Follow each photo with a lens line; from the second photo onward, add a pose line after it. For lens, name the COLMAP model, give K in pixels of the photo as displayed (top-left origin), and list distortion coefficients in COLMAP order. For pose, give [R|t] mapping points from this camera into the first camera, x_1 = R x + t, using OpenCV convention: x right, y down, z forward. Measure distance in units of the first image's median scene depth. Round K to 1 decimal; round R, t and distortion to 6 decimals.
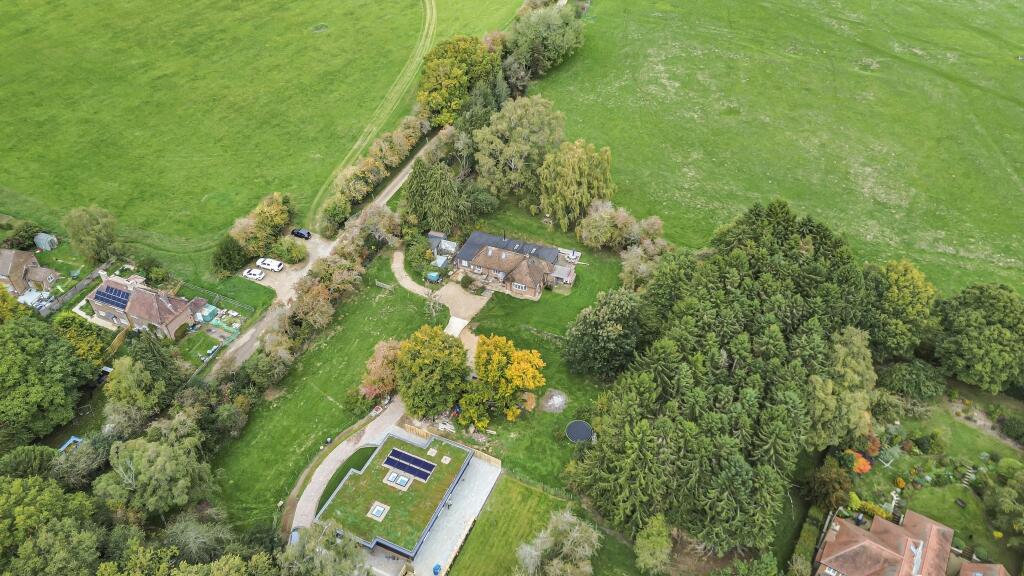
lens RADIAL K [[724.6, 0, 512.0], [0, 724.6, 288.0], [0, 0, 1]] dist [0.069479, -0.066590]
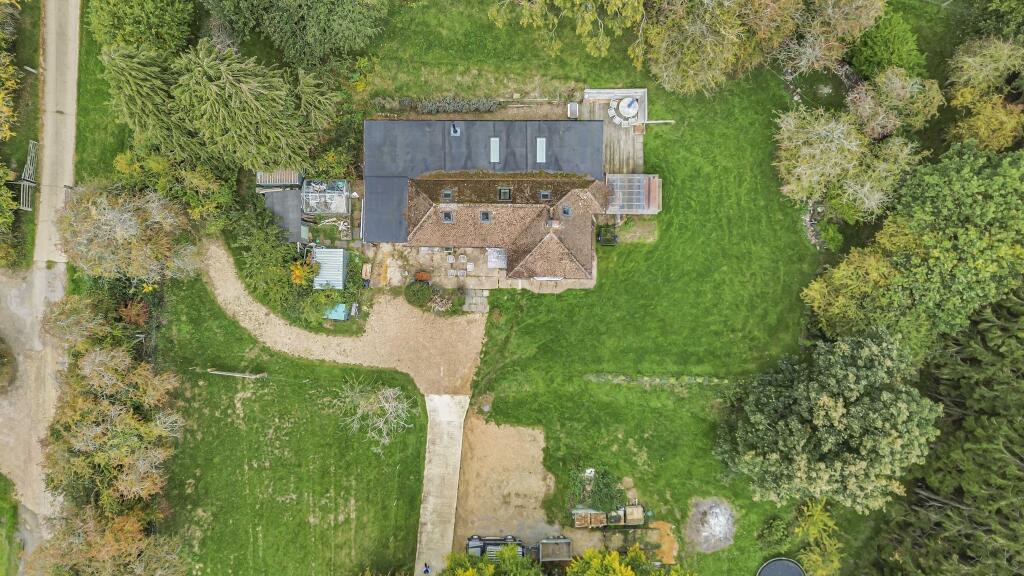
lens RADIAL K [[724.6, 0, 512.0], [0, 724.6, 288.0], [0, 0, 1]] dist [0.069479, -0.066590]
pose [[0.936932, -0.349485, 0.004273, -0.012935], [0.231184, 0.628856, 0.742357, -0.306359], [-0.262130, -0.694550, 0.669991, 0.706383]]
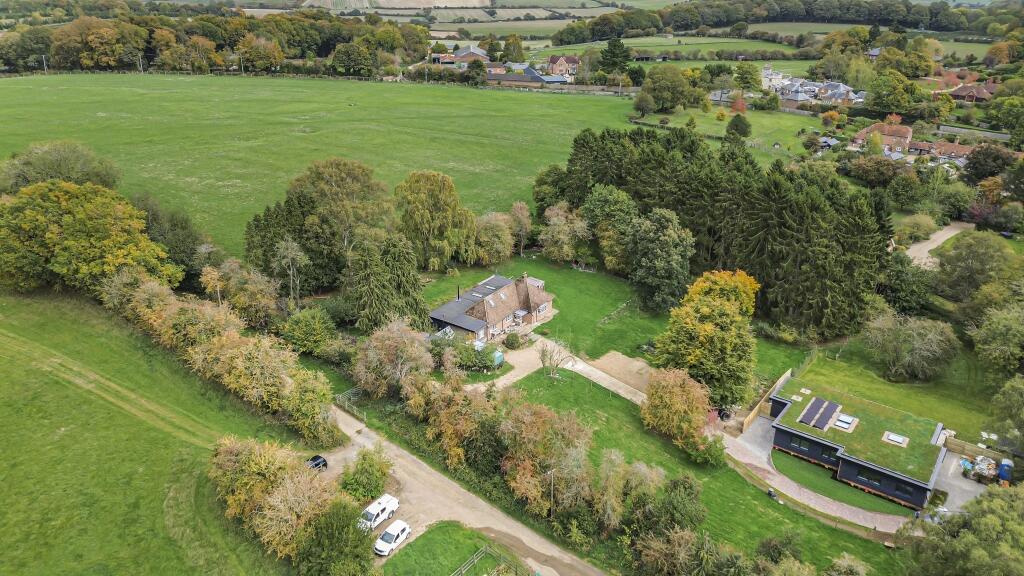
lens RADIAL K [[724.6, 0, 512.0], [0, 724.6, 288.0], [0, 0, 1]] dist [0.069479, -0.066590]
pose [[0.235982, -0.402330, 0.884558, -0.709245], [0.629338, 0.756858, 0.176353, -0.184948], [-0.740437, 0.515070, 0.431806, 0.641092]]
